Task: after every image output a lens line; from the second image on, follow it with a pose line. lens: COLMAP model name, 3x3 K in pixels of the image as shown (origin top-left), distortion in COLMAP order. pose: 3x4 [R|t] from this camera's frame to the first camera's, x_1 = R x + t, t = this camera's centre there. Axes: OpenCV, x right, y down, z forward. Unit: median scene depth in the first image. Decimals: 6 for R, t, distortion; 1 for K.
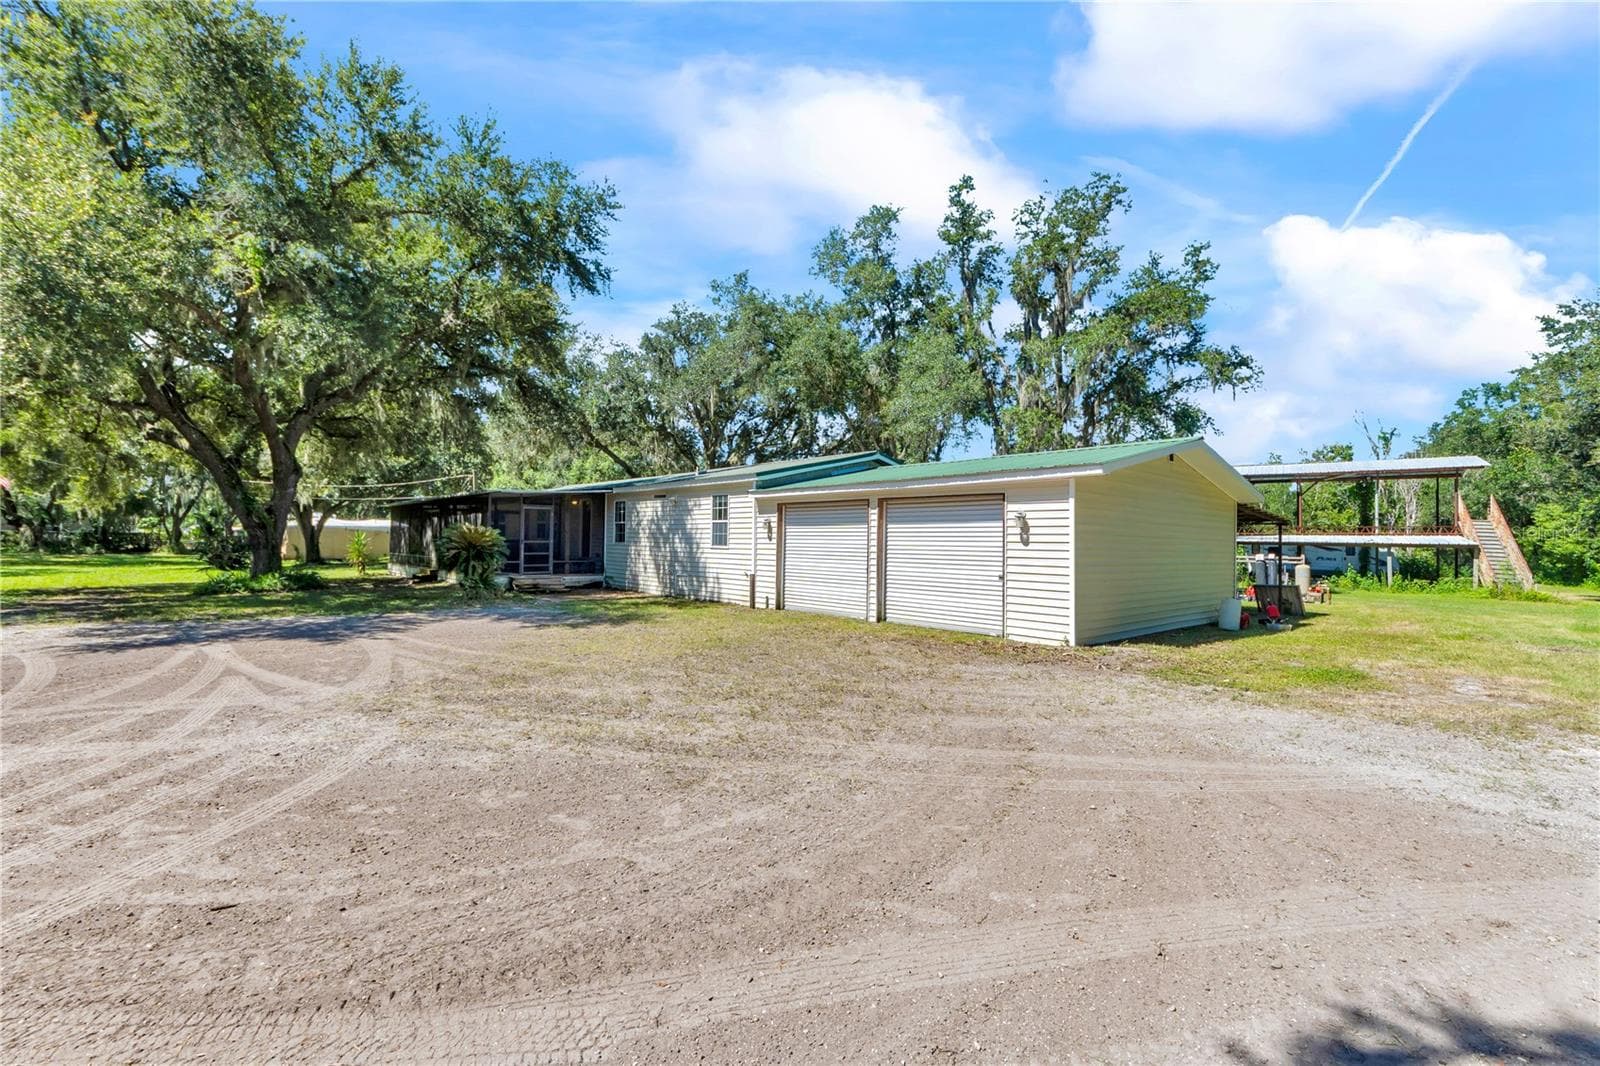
lens RADIAL K [[756.1, 0, 800.0], [0, 756.1, 533.0], [0, 0, 1]] dist [-0.000078, 0.000515]
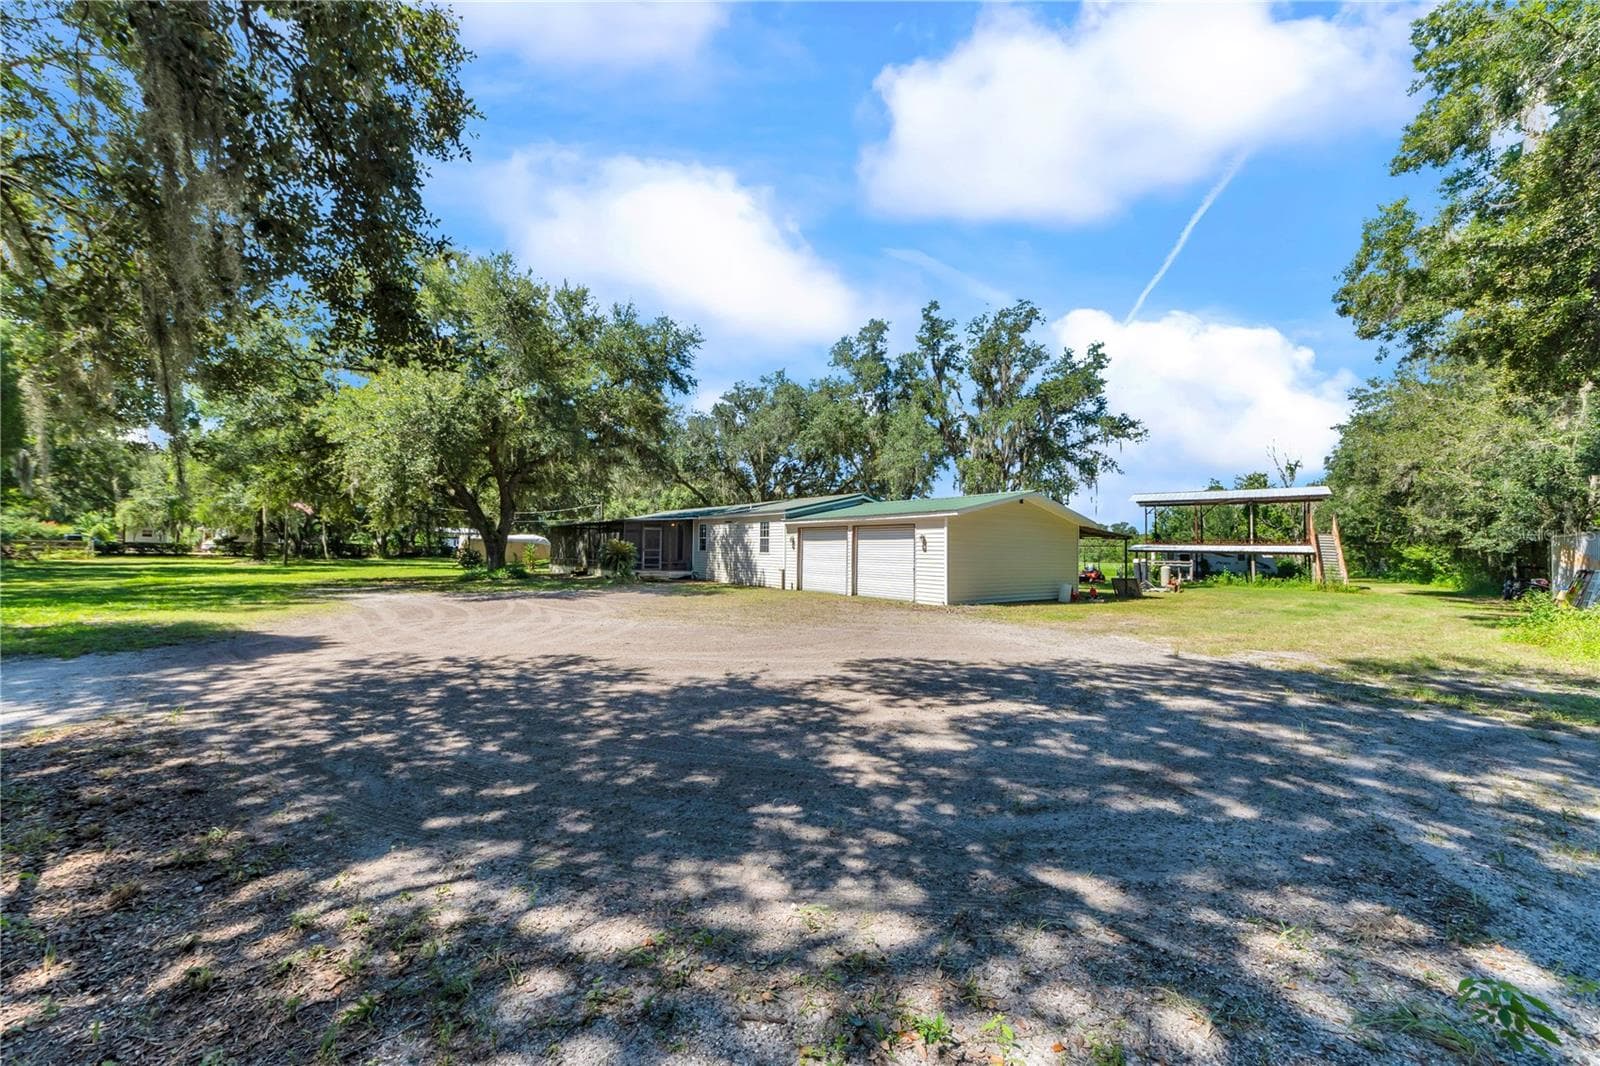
lens RADIAL K [[652.4, 0, 784.0], [0, 652.4, 533.5], [0, 0, 1]] dist [-0.000797, -0.000056]
pose [[0.996178, -0.002200, -0.087318, 0.042345], [0.000959, 0.999898, -0.014255, -0.003109], [0.087340, 0.014117, 0.996079, -0.288587]]
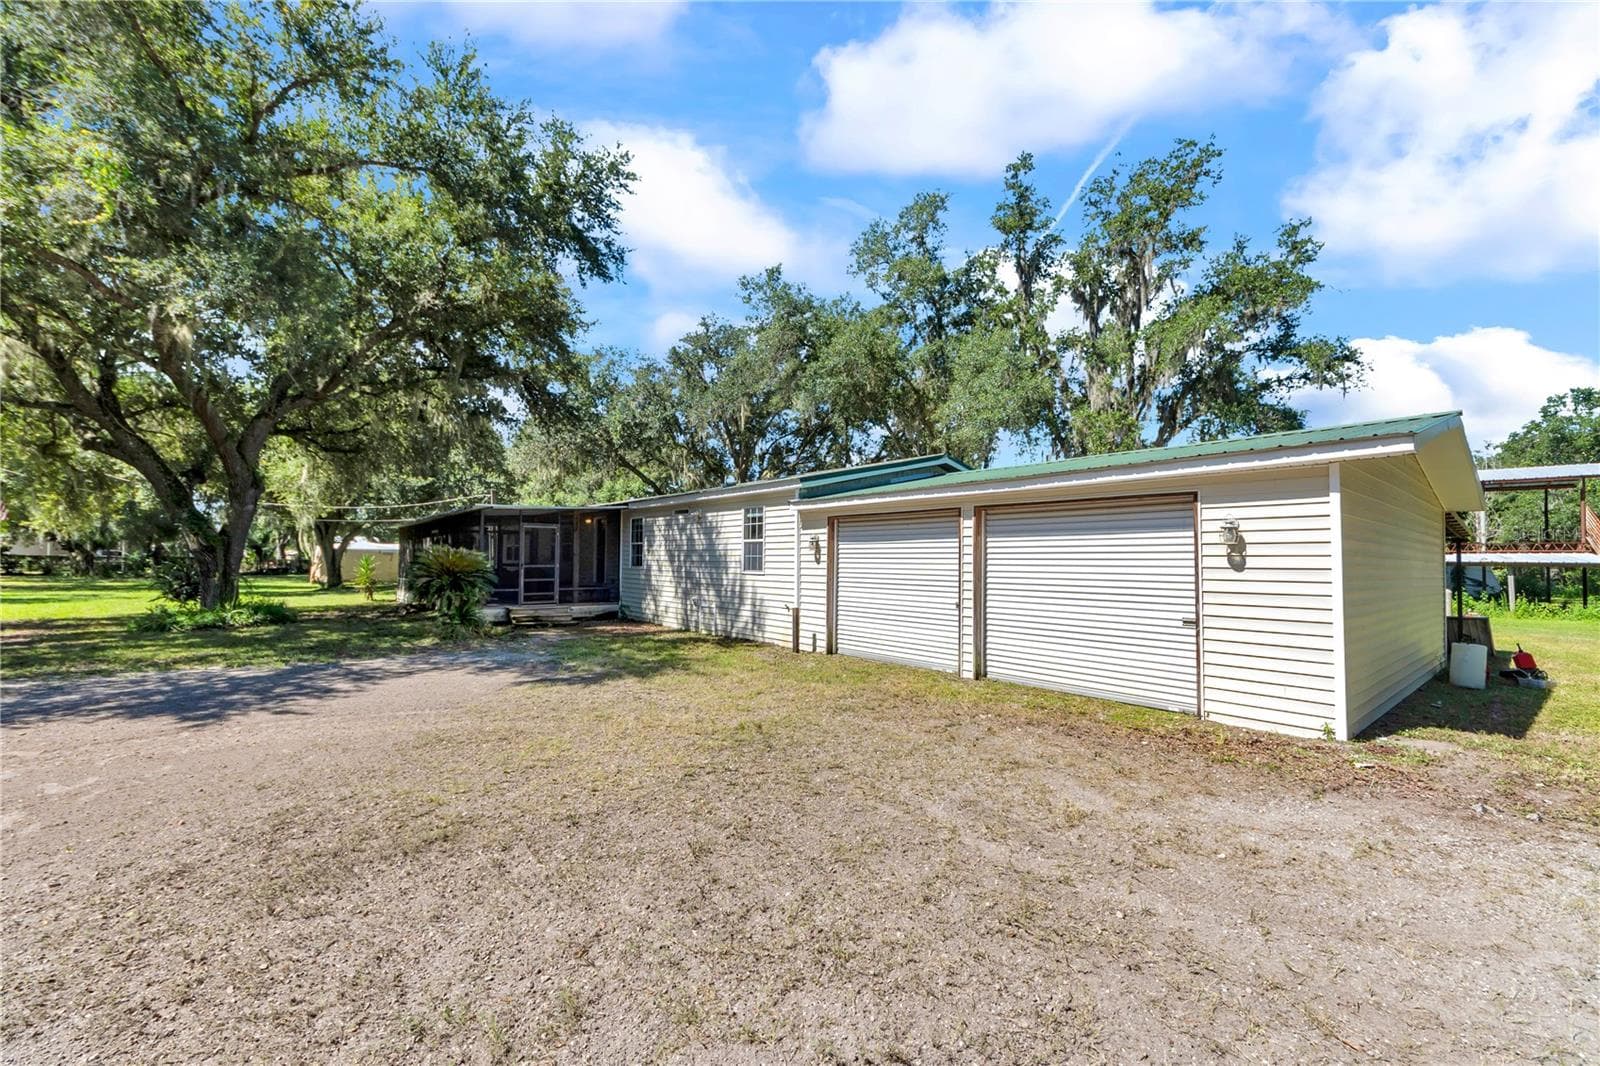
lens RADIAL K [[692.6, 0, 792.9], [0, 692.6, 542.3], [0, 0, 1]] dist [-0.000599, -0.000111]
pose [[0.999030, -0.005876, -0.043639, -0.022019], [0.005134, 0.999841, -0.017078, -0.000537], [0.043732, 0.016838, 0.998901, 0.185510]]
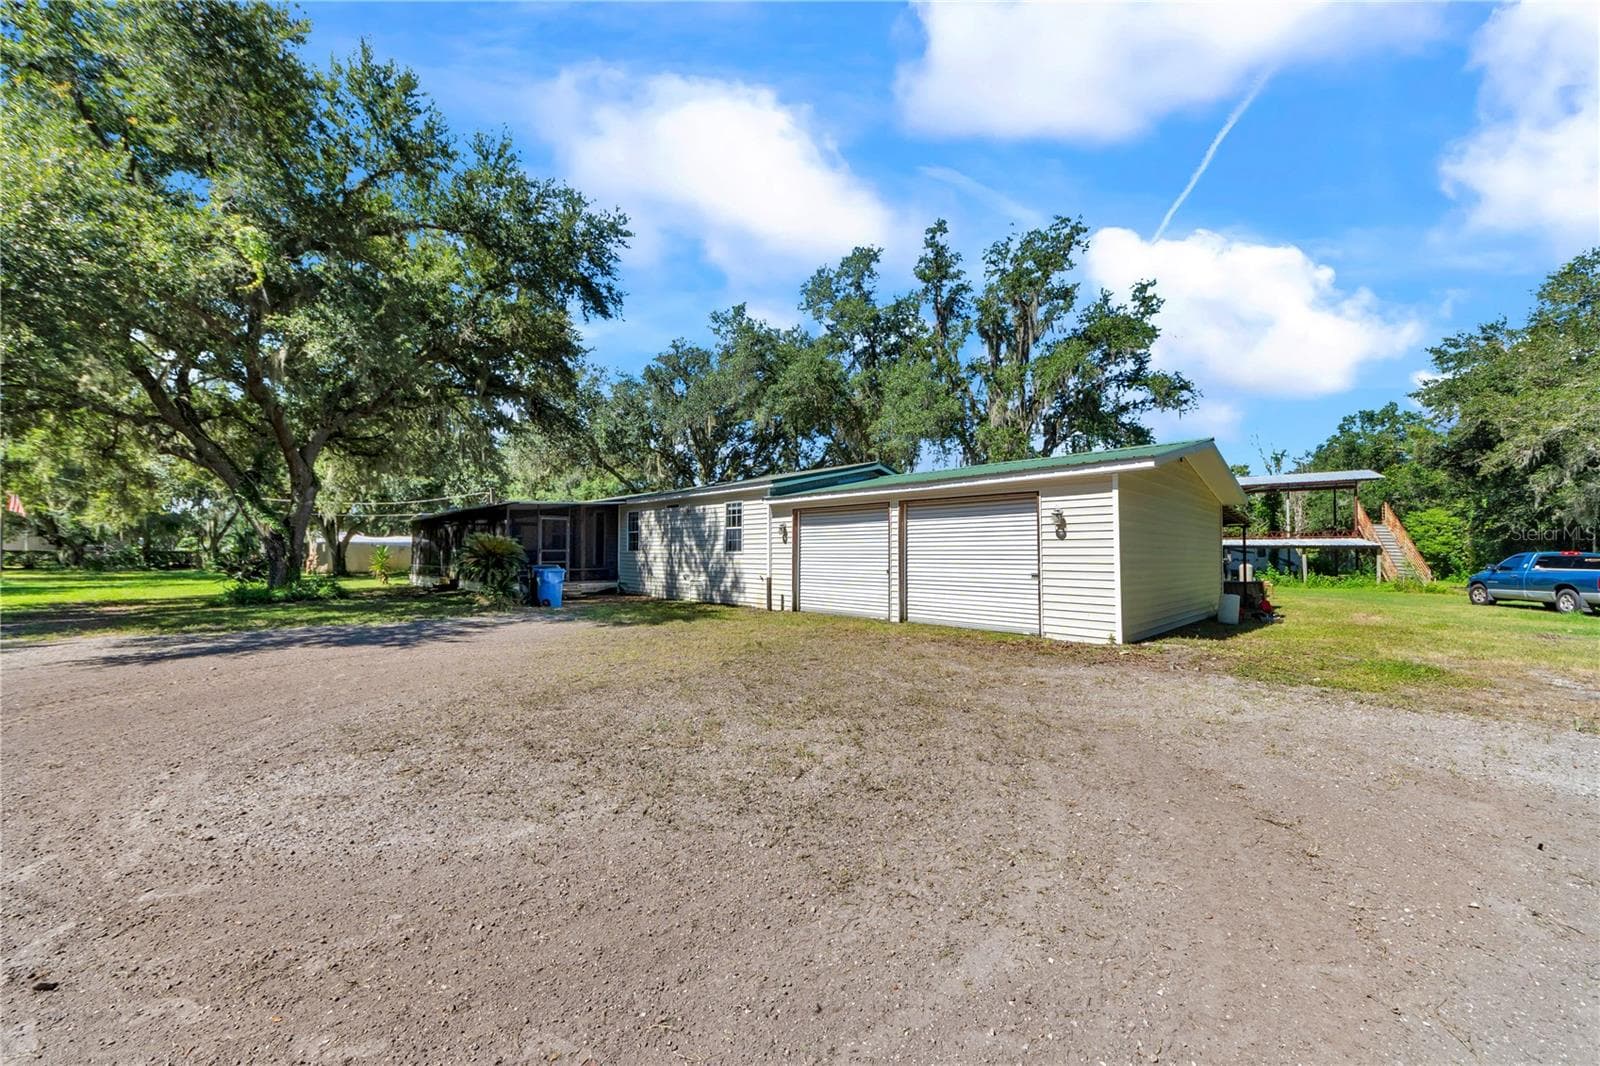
lens RADIAL K [[632.0, 0, 799.6], [0, 632.0, 540.8], [0, 0, 1]] dist [0.001708, -0.000137]
pose [[0.998775, -0.011135, 0.048216, -0.039669], [0.011592, 0.999890, -0.009212, 0.007996], [-0.048108, 0.009759, 0.998794, 0.085584]]
